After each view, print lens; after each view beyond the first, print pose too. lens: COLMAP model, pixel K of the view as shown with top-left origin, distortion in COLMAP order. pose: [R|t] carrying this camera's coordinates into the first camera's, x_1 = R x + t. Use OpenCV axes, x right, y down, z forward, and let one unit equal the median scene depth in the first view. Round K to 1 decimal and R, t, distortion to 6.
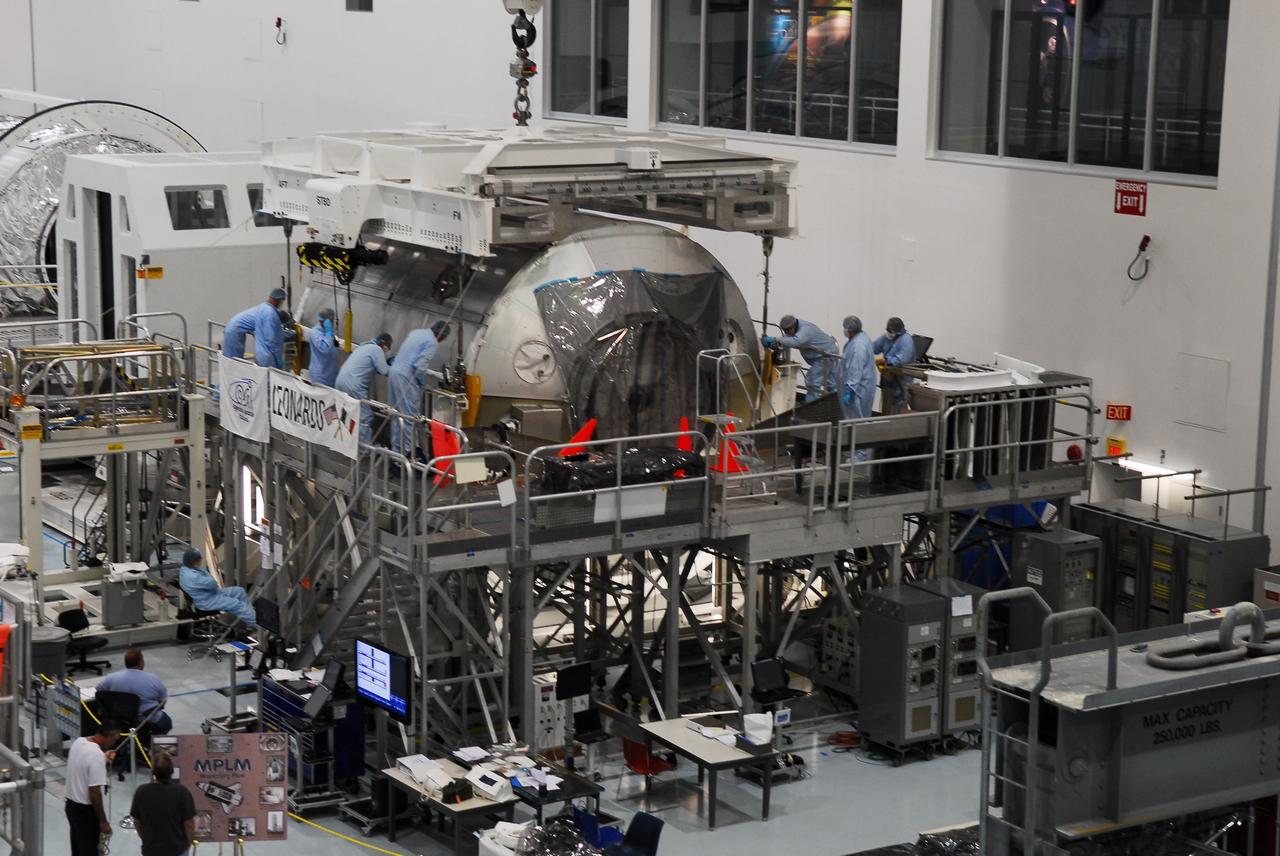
lens RADIAL K [[2436.5, 0, 640.0], [0, 2436.5, 428.0], [0, 0, 1]] dist [0.192954, 0.077038]
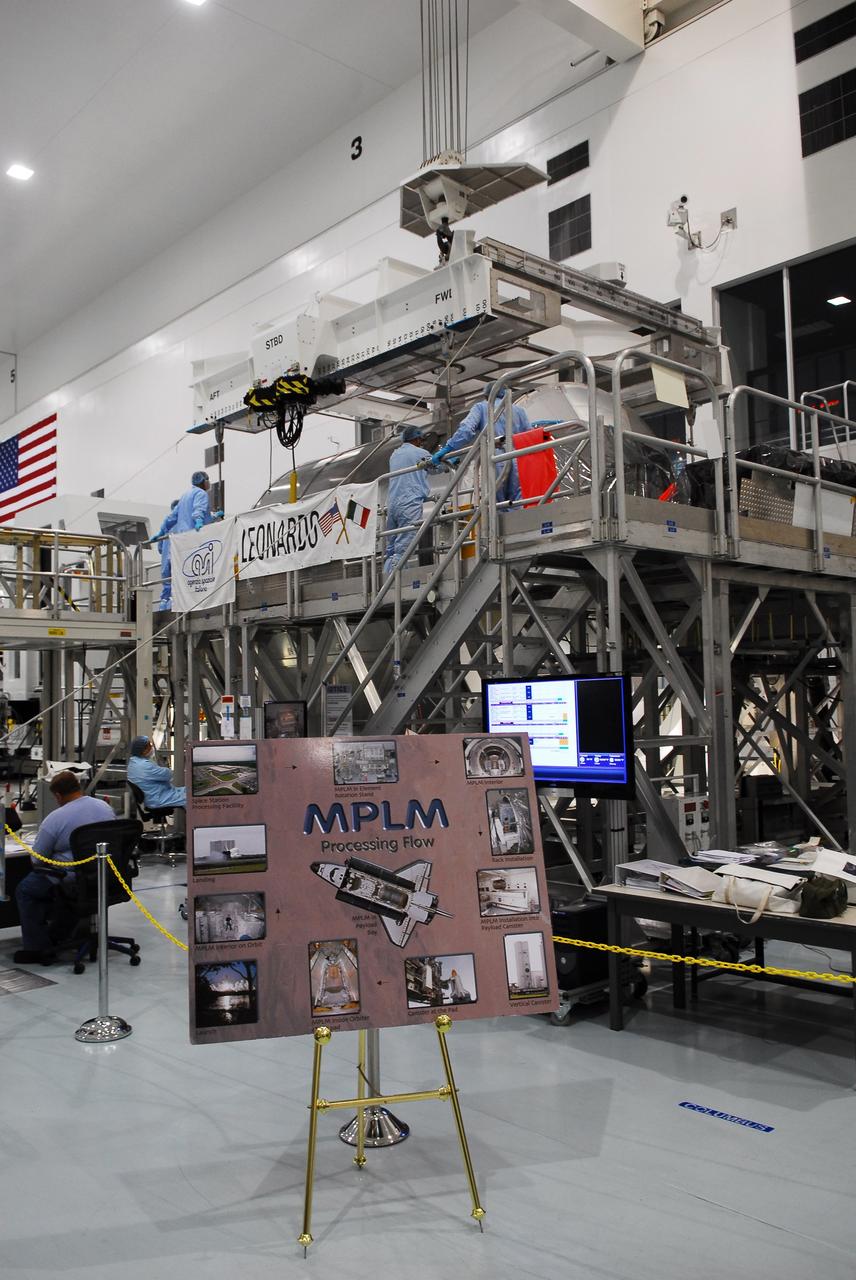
lens RADIAL K [[1033.3, 0, 428.0], [0, 1033.3, 640.0], [0, 0, 1]] dist [-0.038957, 0.001425]
pose [[0.987802, -0.024769, 0.153734, -0.185443], [0.061634, 0.968832, -0.239929, 0.149253], [-0.142999, 0.246478, 0.958541, 0.839857]]
